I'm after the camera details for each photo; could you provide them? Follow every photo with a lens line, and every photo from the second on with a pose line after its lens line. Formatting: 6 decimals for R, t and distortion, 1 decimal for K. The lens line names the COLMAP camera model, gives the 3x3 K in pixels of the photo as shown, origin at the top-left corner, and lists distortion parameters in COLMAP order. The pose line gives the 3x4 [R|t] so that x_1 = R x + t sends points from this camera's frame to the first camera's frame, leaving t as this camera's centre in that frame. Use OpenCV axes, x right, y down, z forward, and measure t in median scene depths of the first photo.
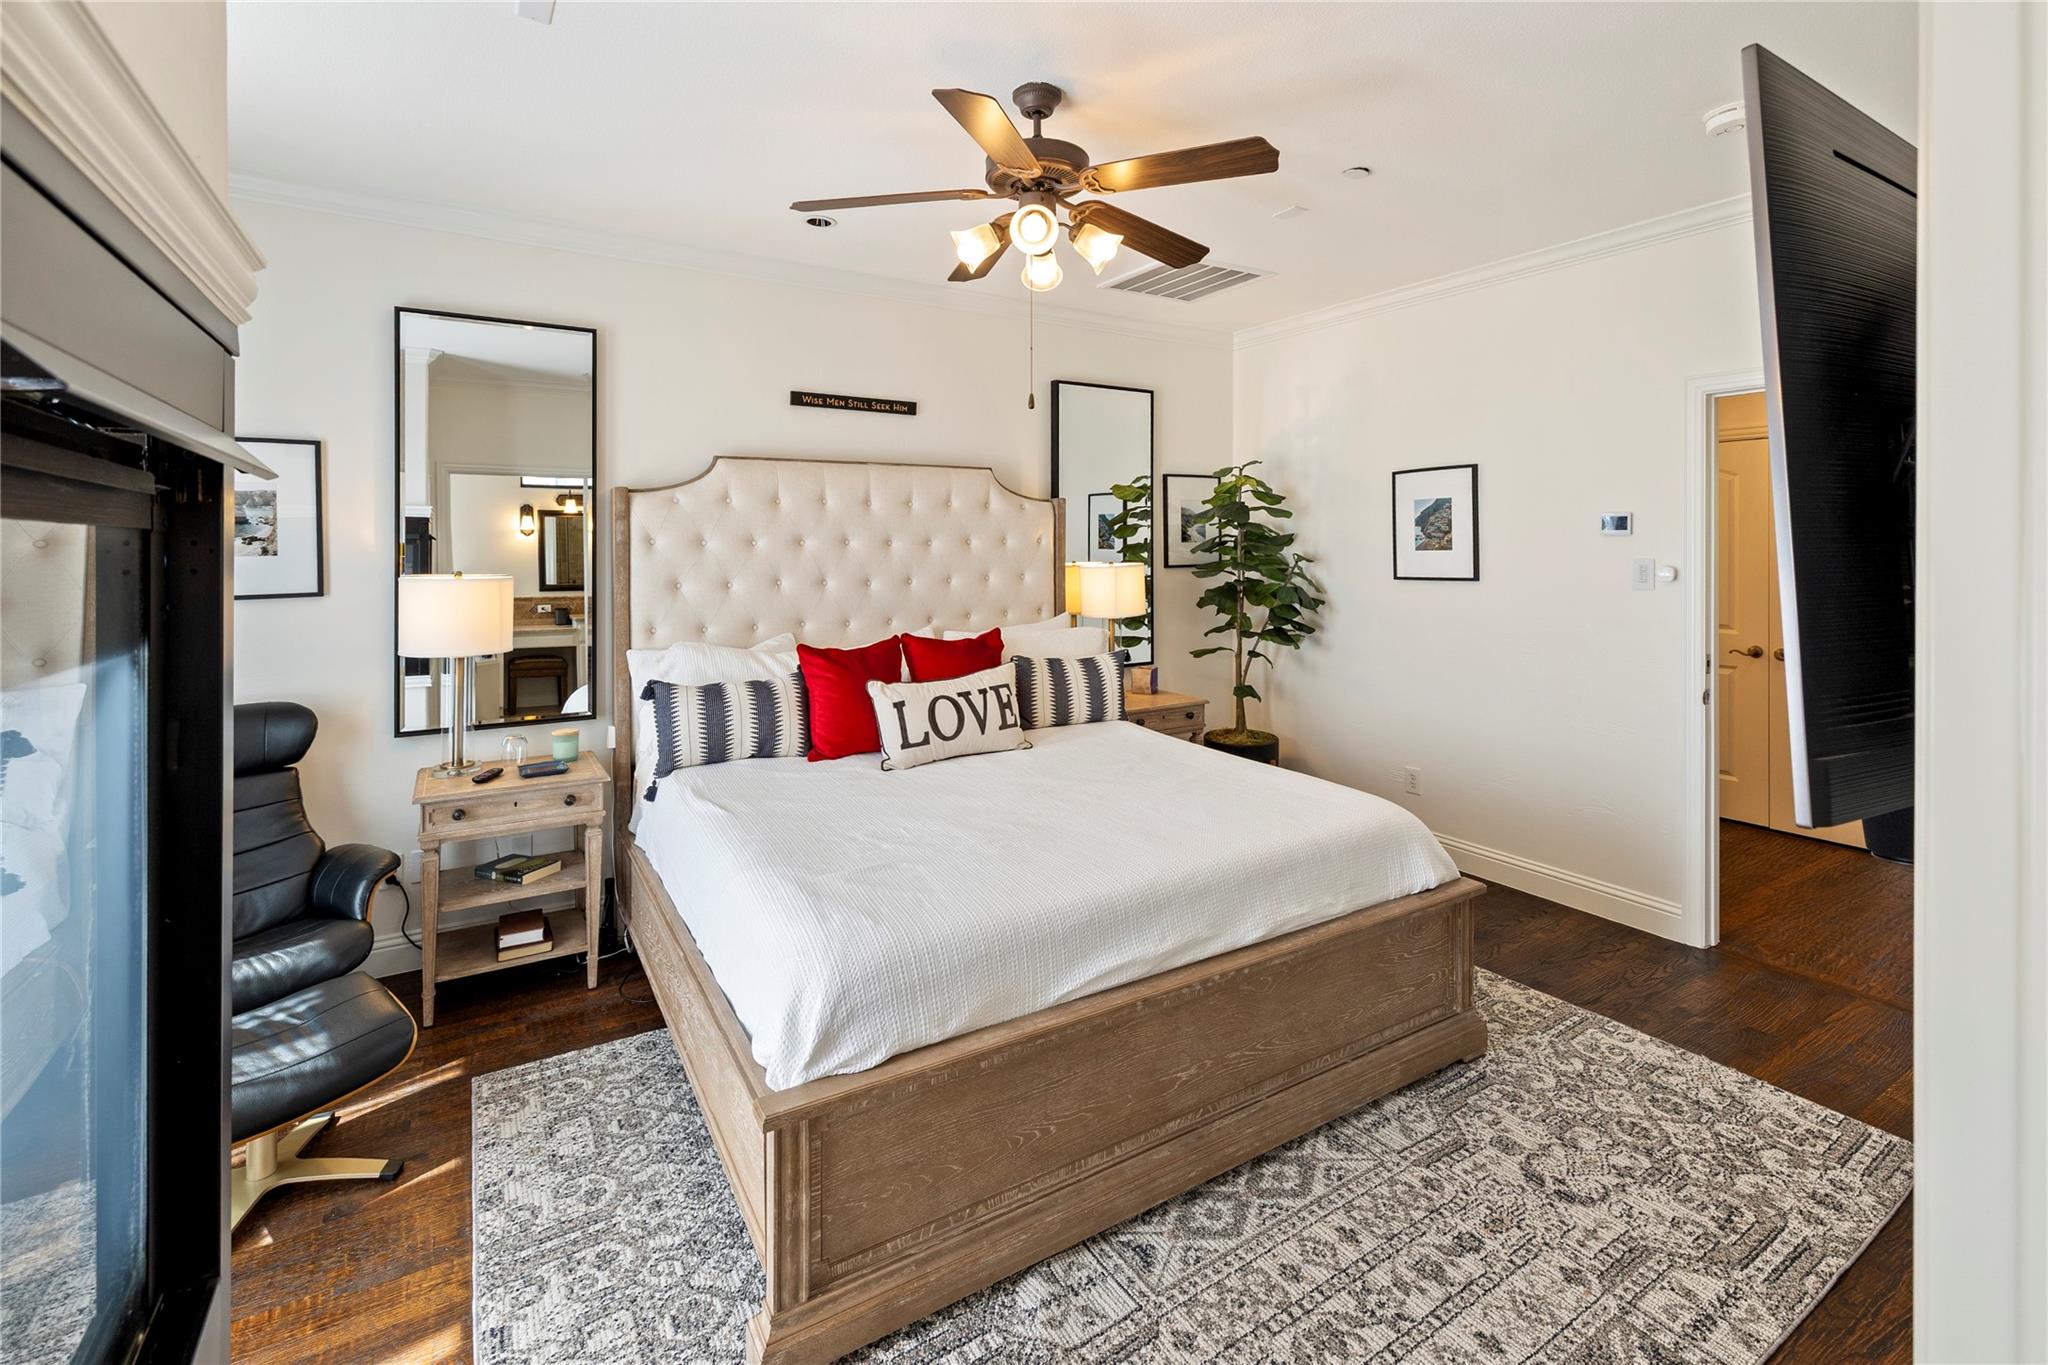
lens RADIAL K [[897.8, 0, 1026.4], [0, 897.8, 694.9], [0, 0, 1]] dist [0.000668, 0.000377]
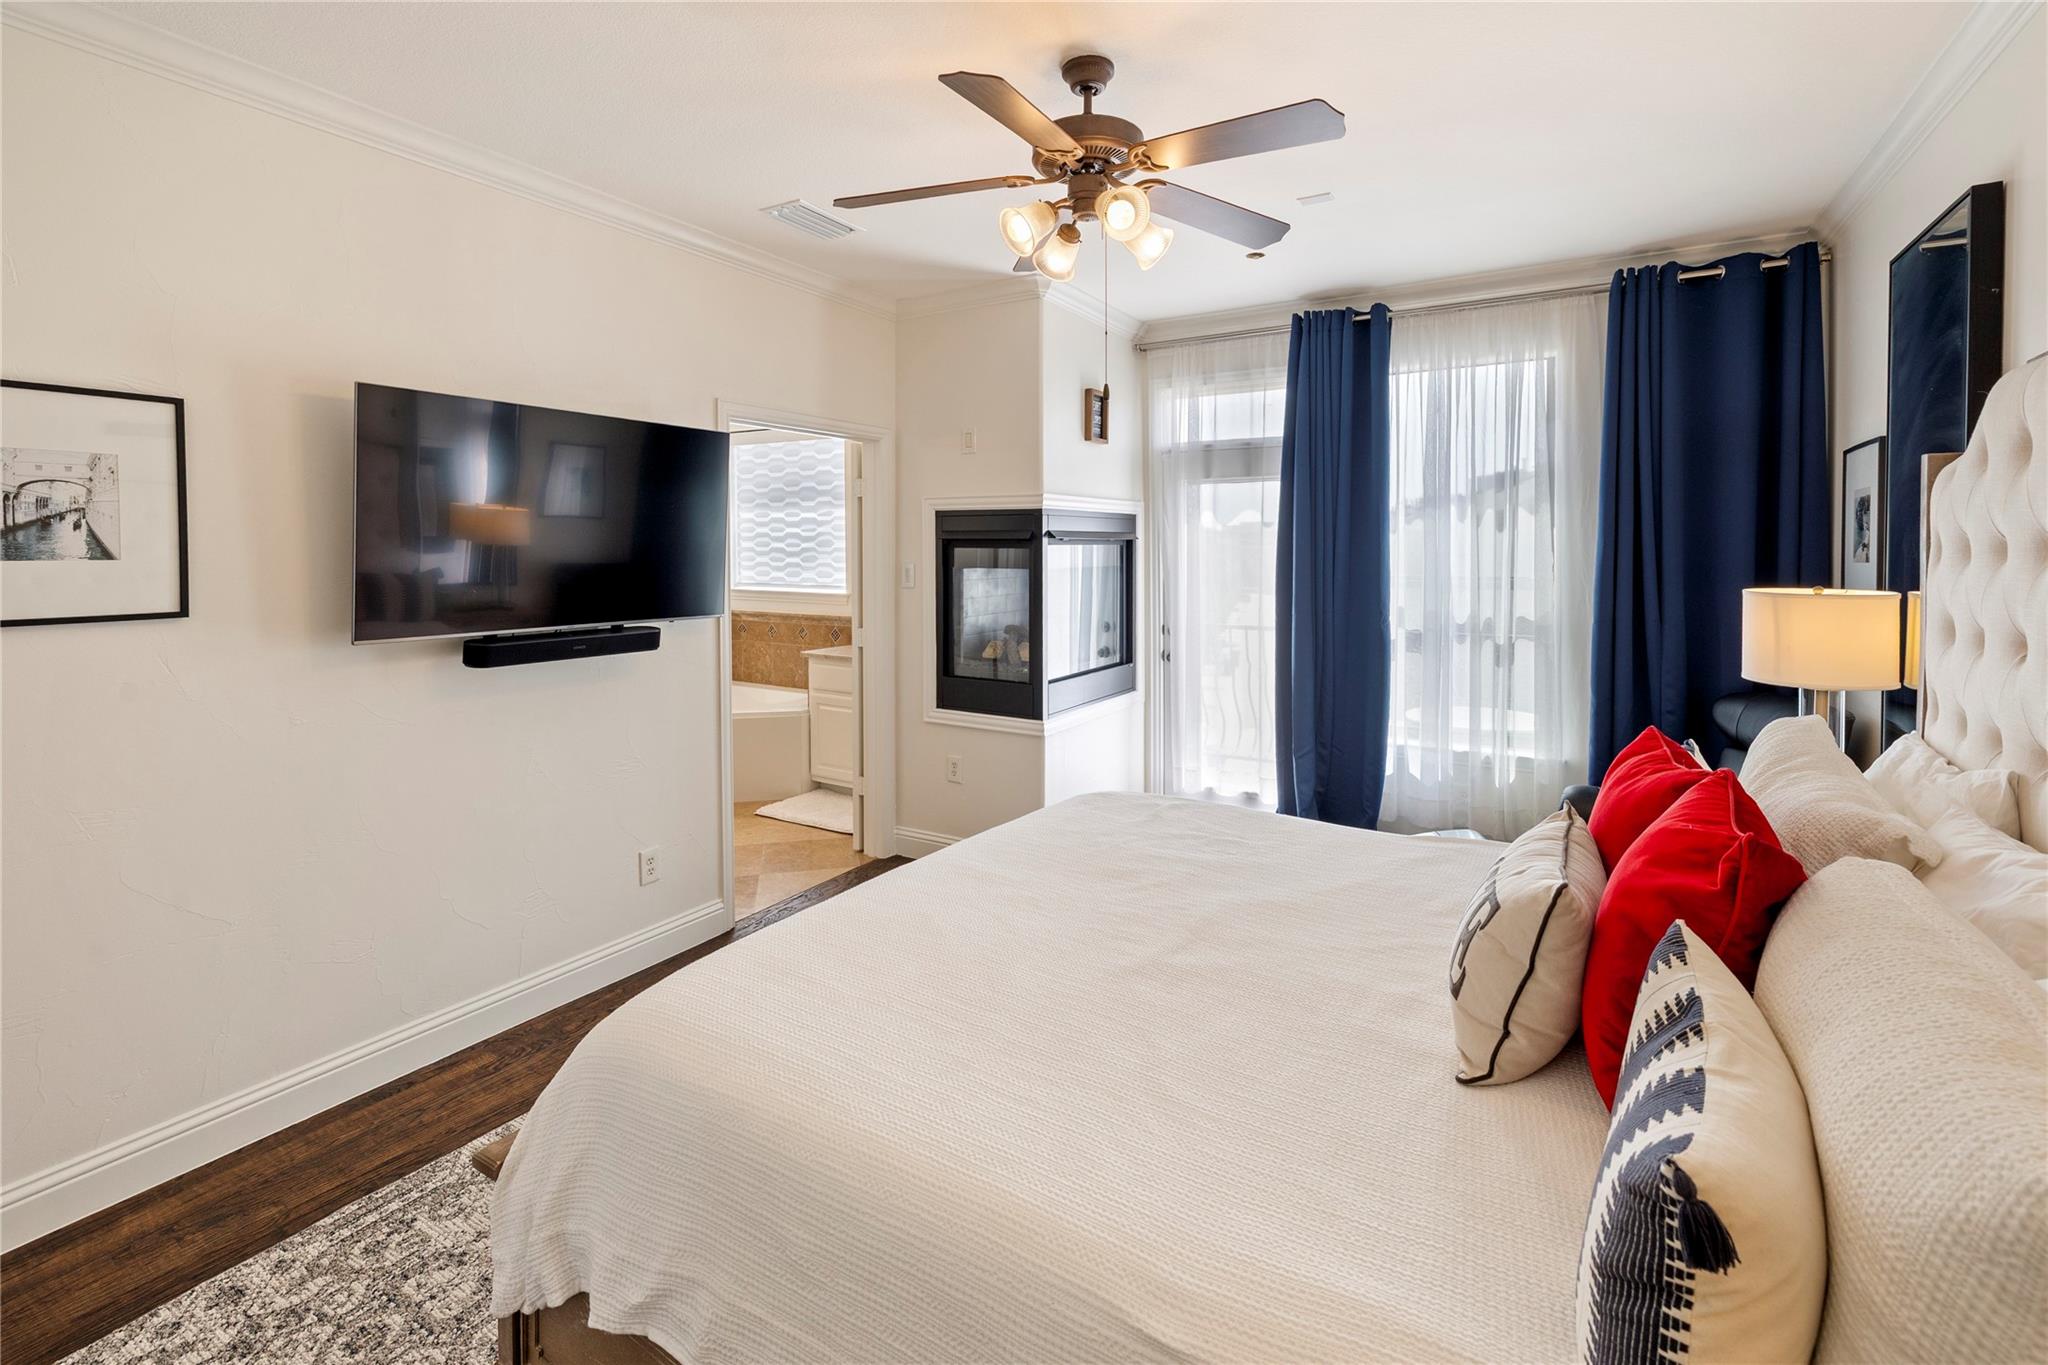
lens RADIAL K [[904.4, 0, 1024.0], [0, 904.4, 682.5], [0, 0, 1]] dist [0.001009, 0.000218]
pose [[-0.896358, 0.064899, -0.438555, 0.538515], [-0.072729, 0.954298, 0.289870, -0.324313], [0.437325, 0.291723, -0.850673, 1.914746]]
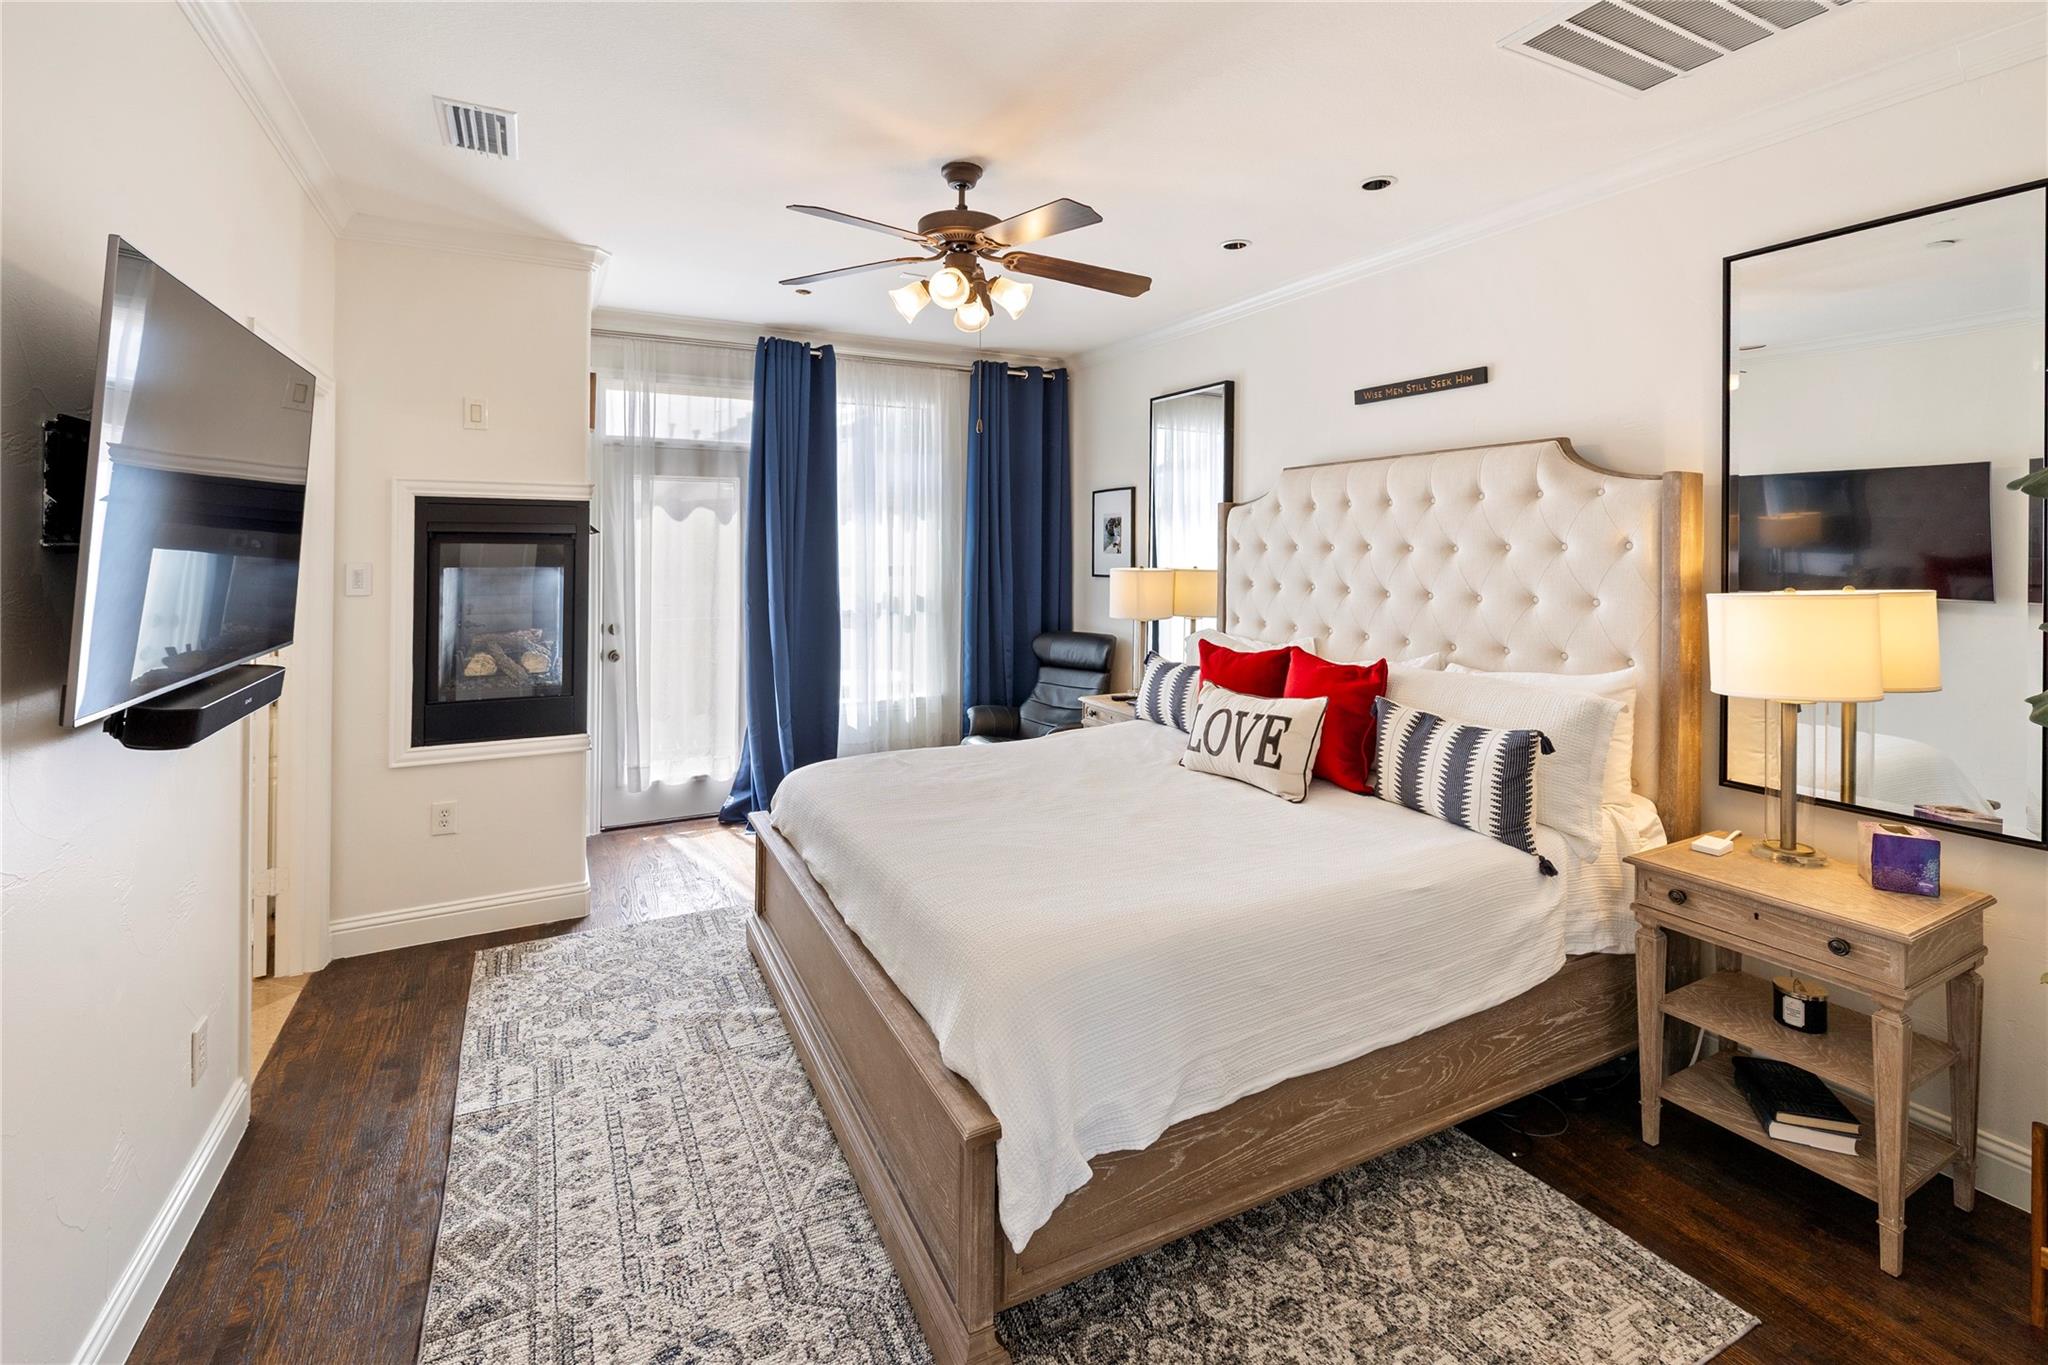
lens RADIAL K [[897.8, 0, 1026.4], [0, 897.8, 694.9], [0, 0, 1]] dist [0.000668, 0.000377]
pose [[-0.077350, 0.165130, -0.983234, 1.277087], [-0.167030, 0.970104, 0.176065, -0.218228], [0.982913, 0.177848, -0.047456, 1.252536]]
